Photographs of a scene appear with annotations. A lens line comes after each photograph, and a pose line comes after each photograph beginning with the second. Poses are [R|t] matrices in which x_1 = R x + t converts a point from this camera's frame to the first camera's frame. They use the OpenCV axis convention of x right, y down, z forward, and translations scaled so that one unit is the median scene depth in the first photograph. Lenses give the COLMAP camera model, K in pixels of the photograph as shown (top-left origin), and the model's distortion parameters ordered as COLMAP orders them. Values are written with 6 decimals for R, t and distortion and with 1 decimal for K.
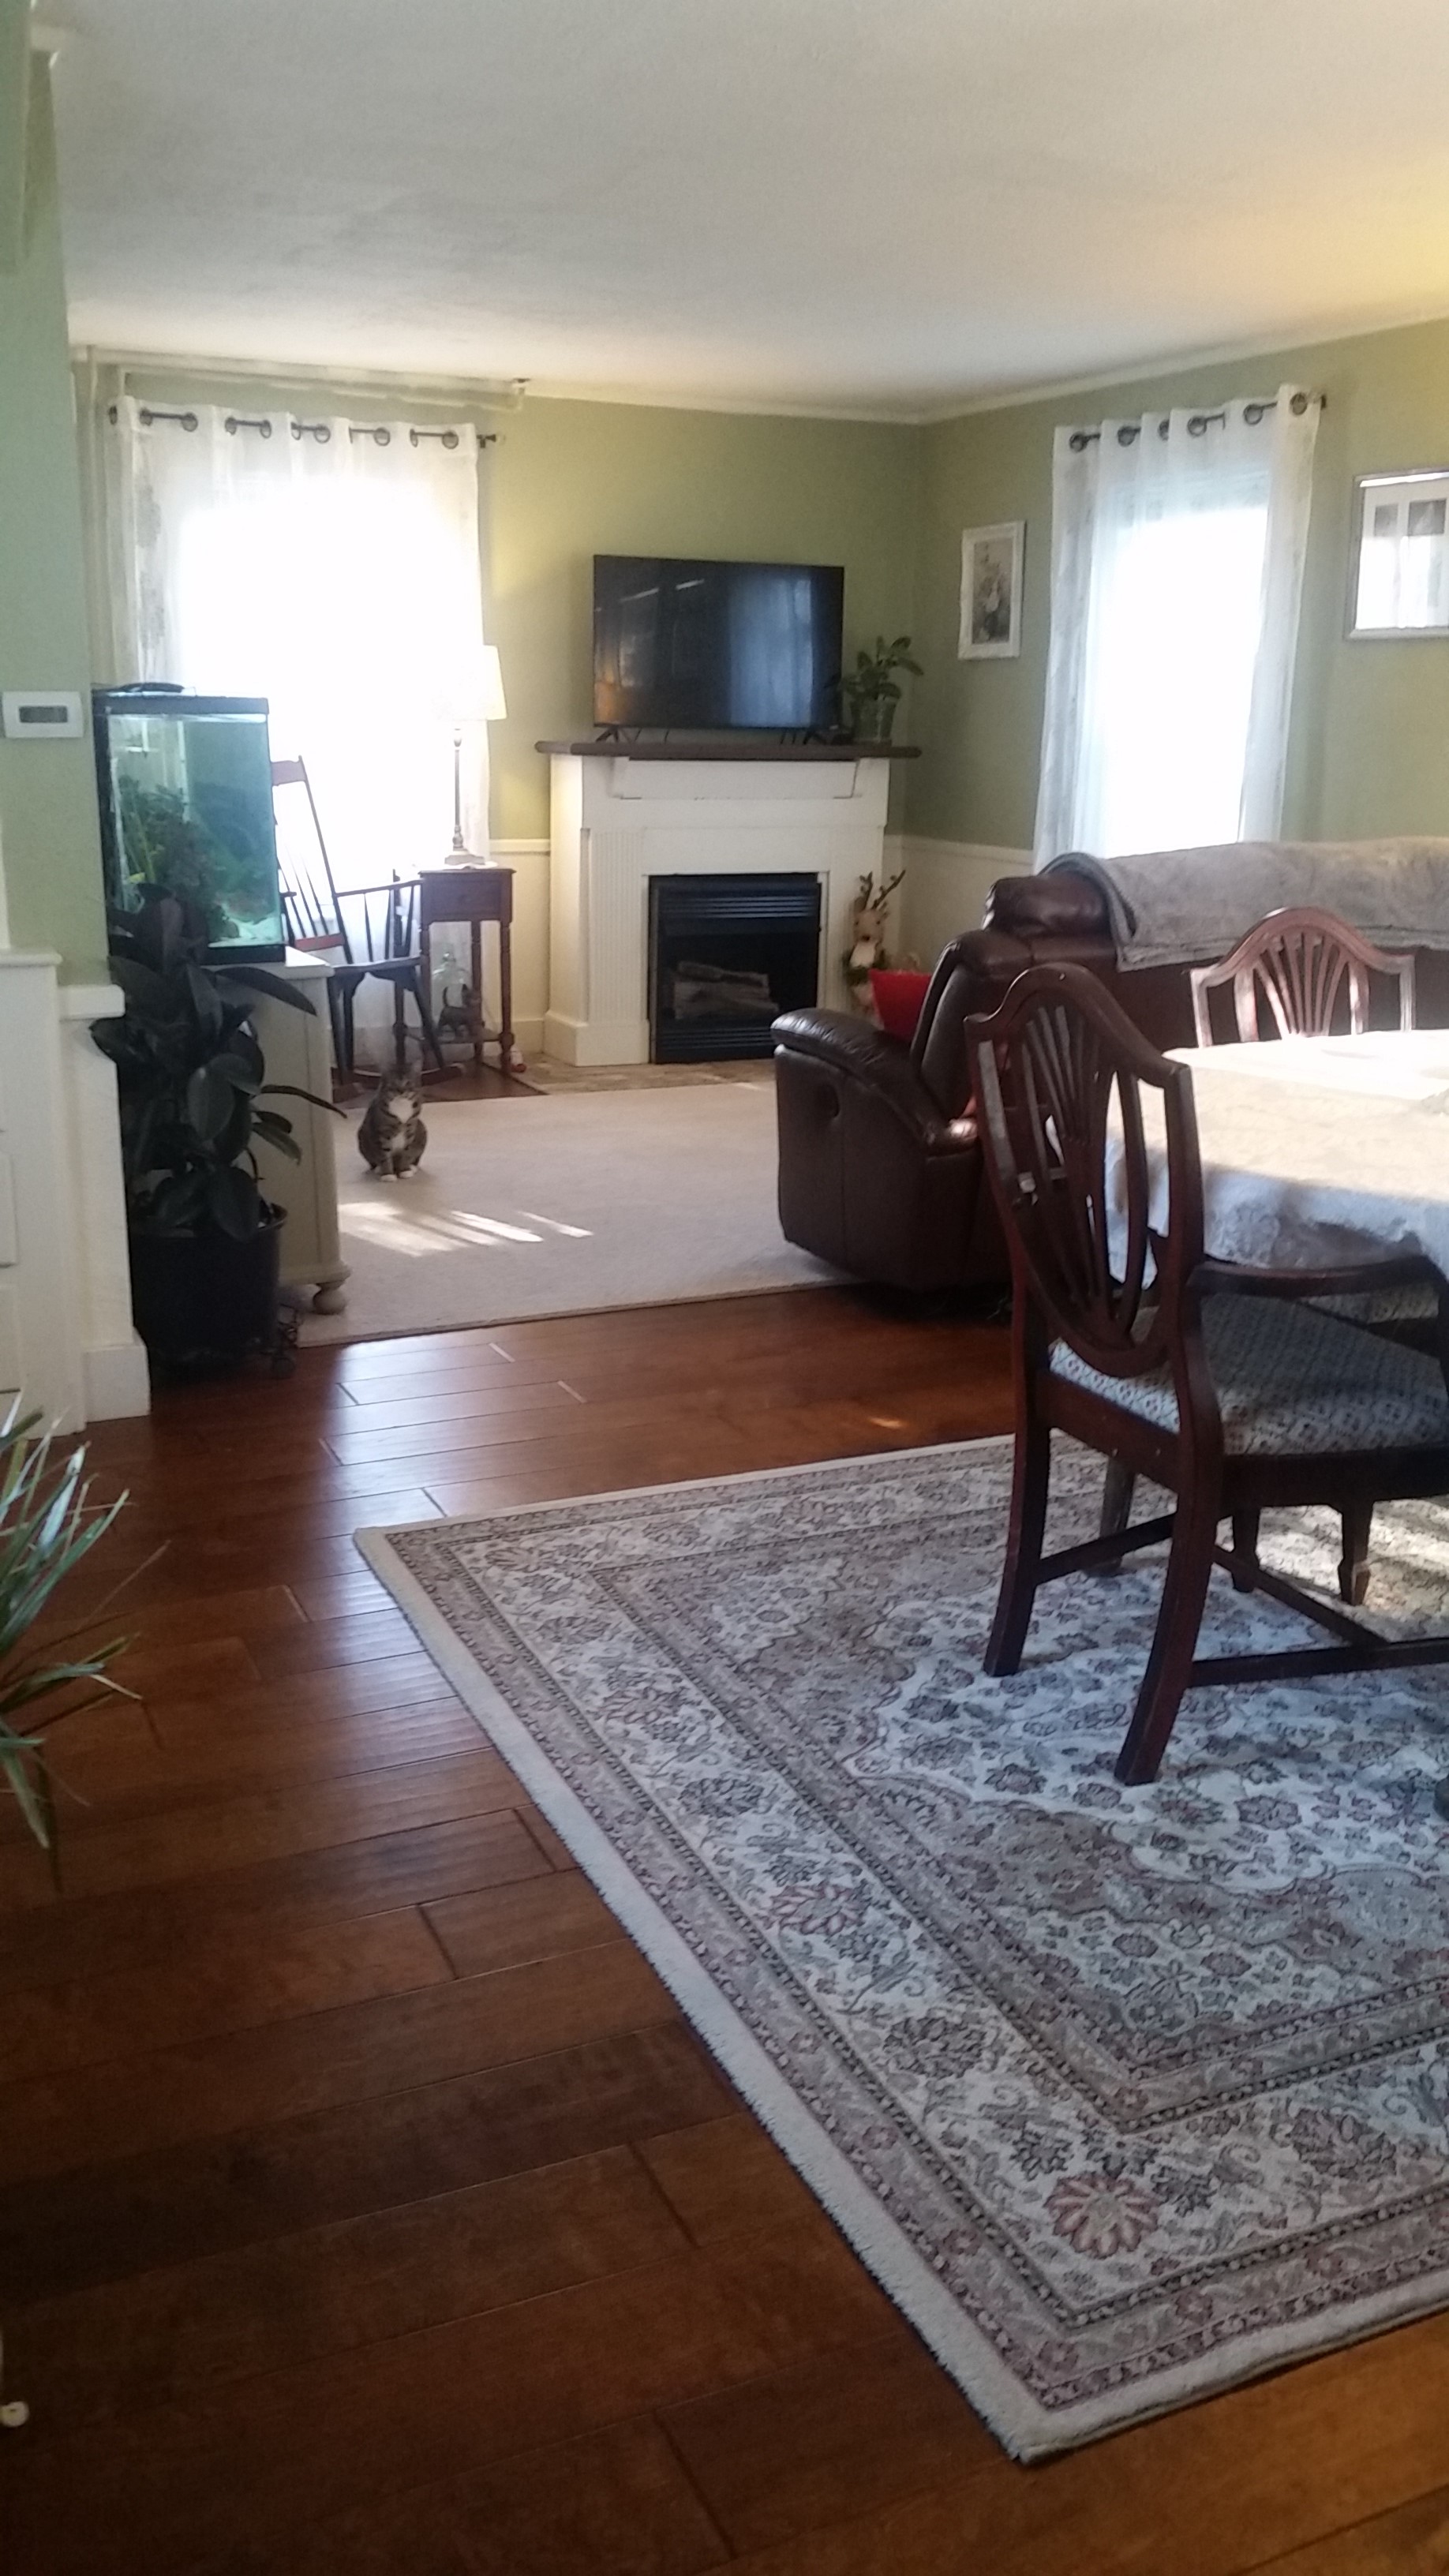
lens RADIAL K [[2078.6, 0, 687.5], [0, 2078.6, 1283.3], [0, 0, 1]] dist [0.101338, -0.258700]
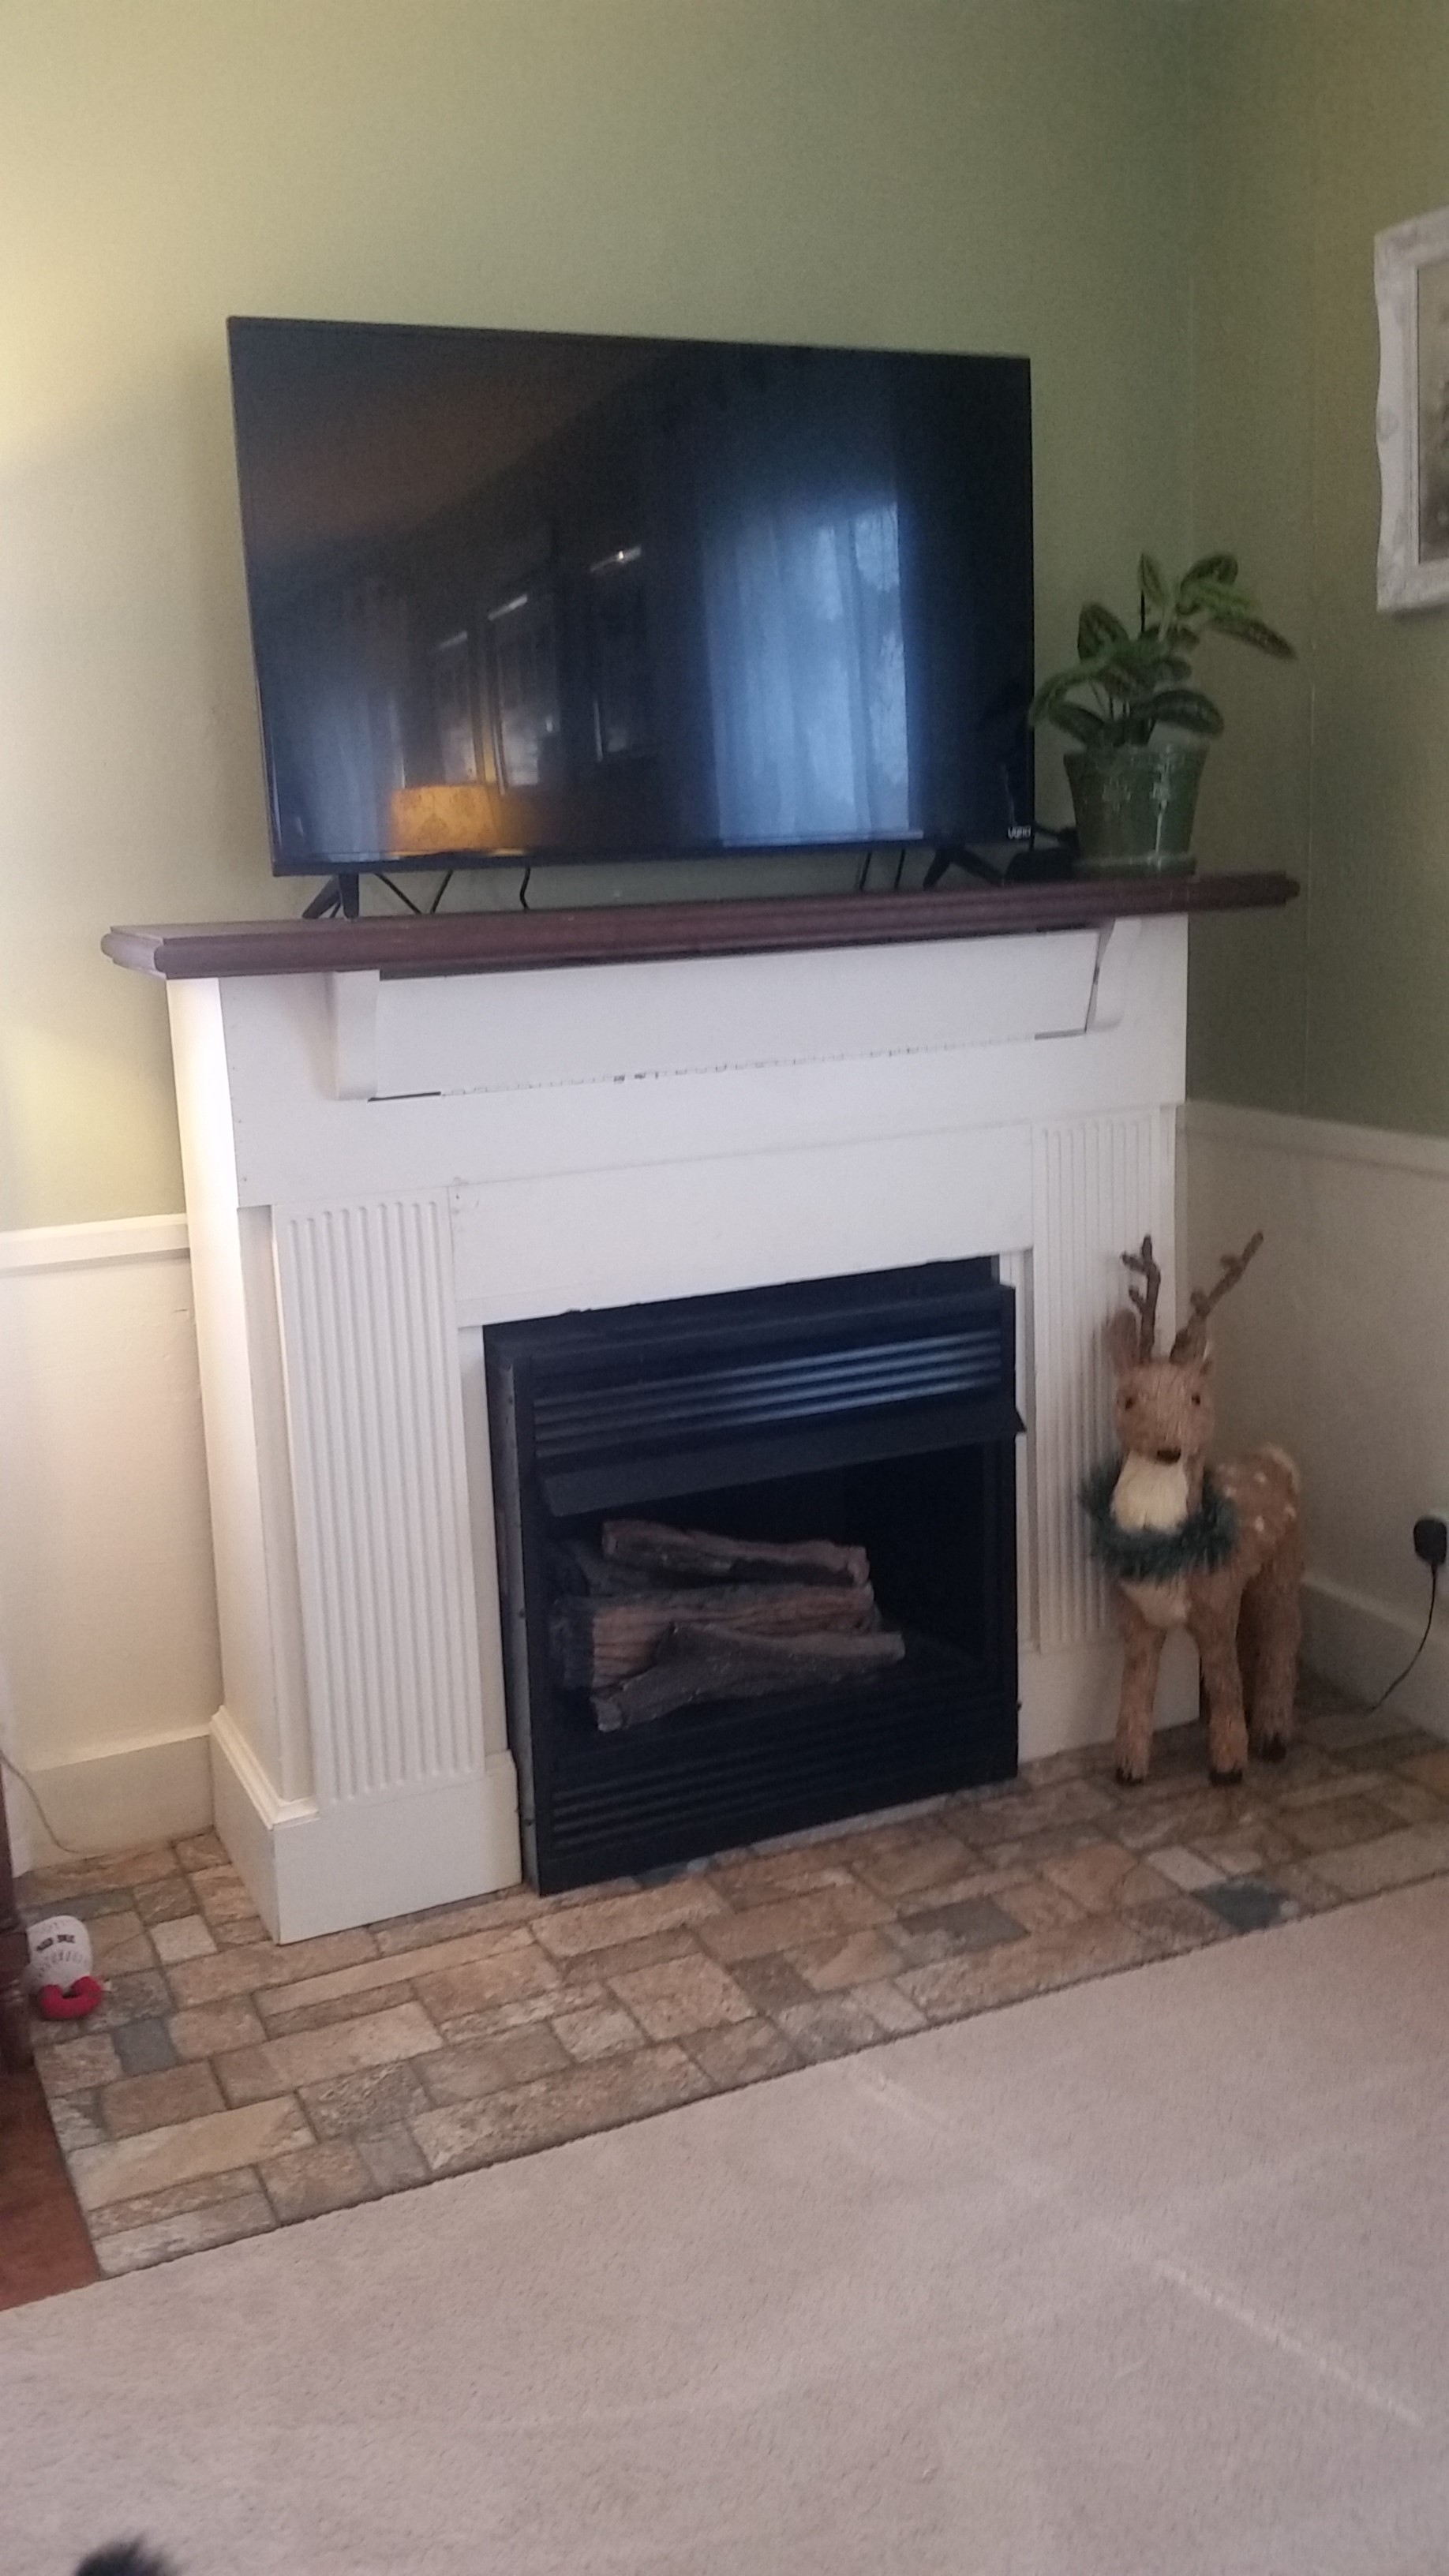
lens RADIAL K [[2258.2, 0, 692.8], [0, 2258.2, 1275.7], [0, 0, 1]] dist [0.221506, -0.354404]
pose [[0.998315, -0.057881, -0.004232, 0.015878], [0.057395, 0.995476, -0.075724, -0.186739], [0.008596, 0.075353, 0.997120, 0.700578]]
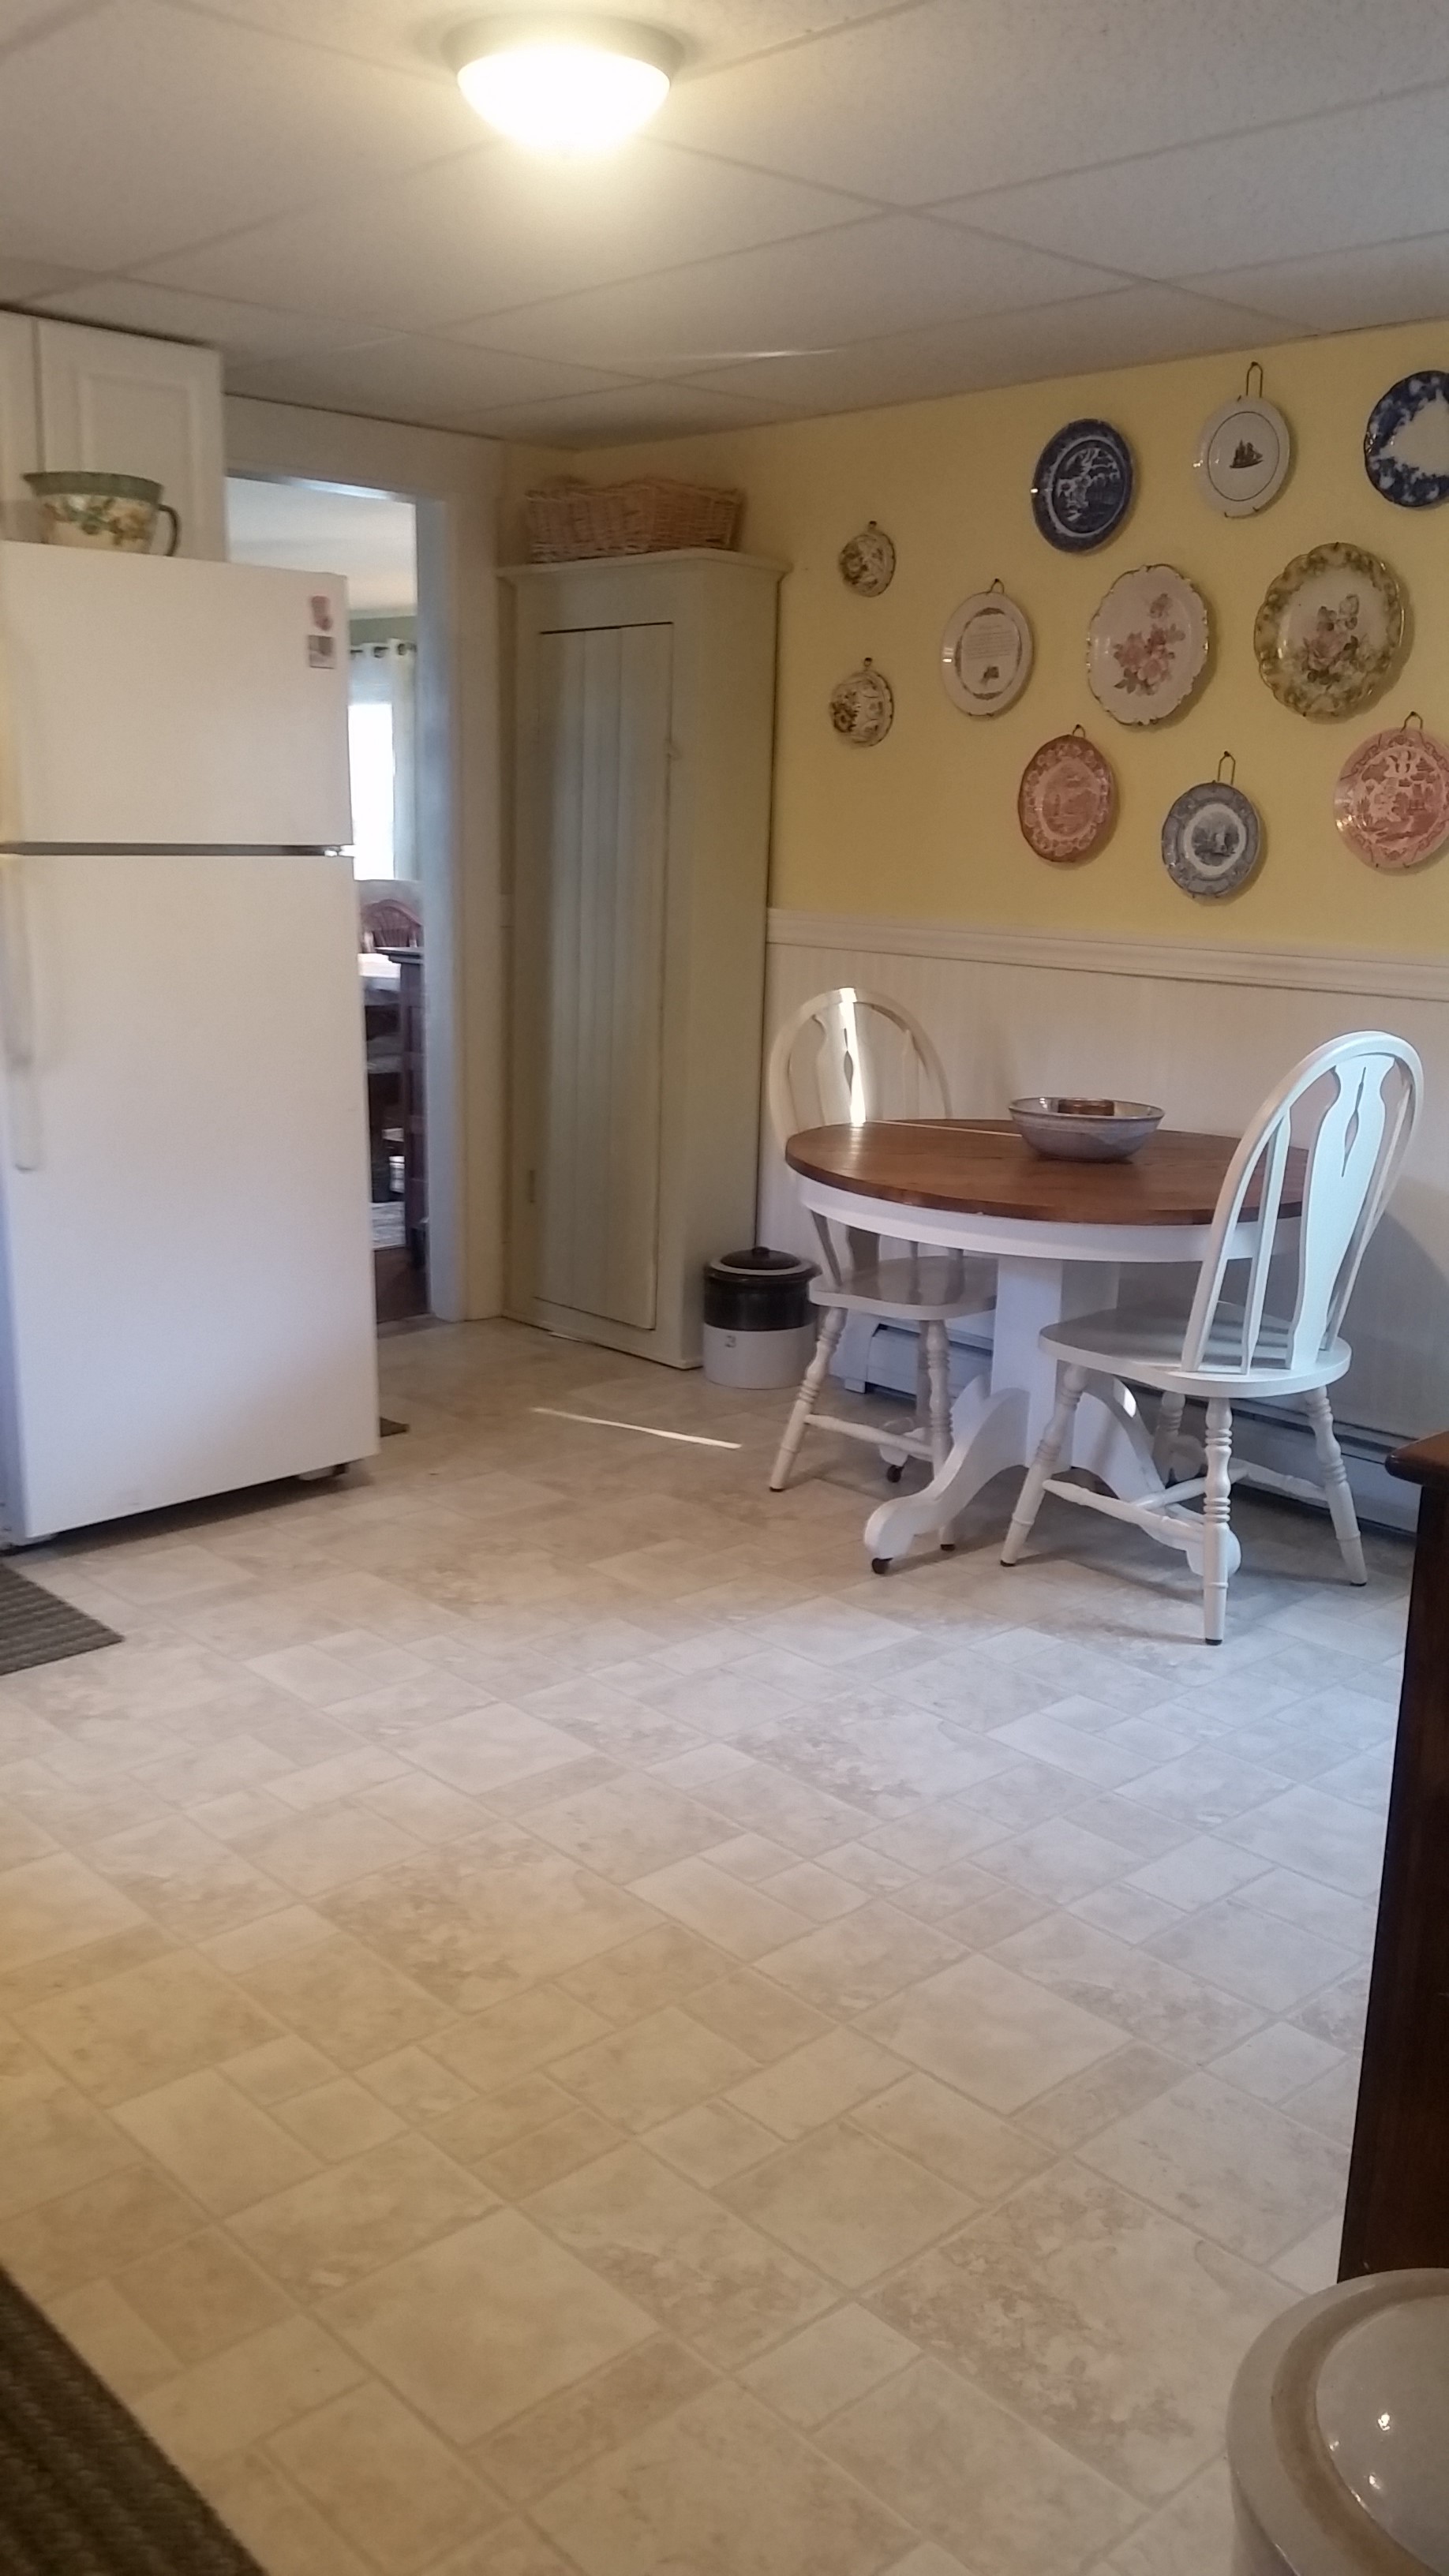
lens RADIAL K [[2078.6, 0, 687.5], [0, 2078.6, 1283.3], [0, 0, 1]] dist [0.101338, -0.258700]
pose [[0.943931, -0.067393, 0.323192, -0.083962], [0.080819, 0.996327, -0.028288, 0.170096], [-0.320098, 0.052822, 0.945911, -0.650639]]
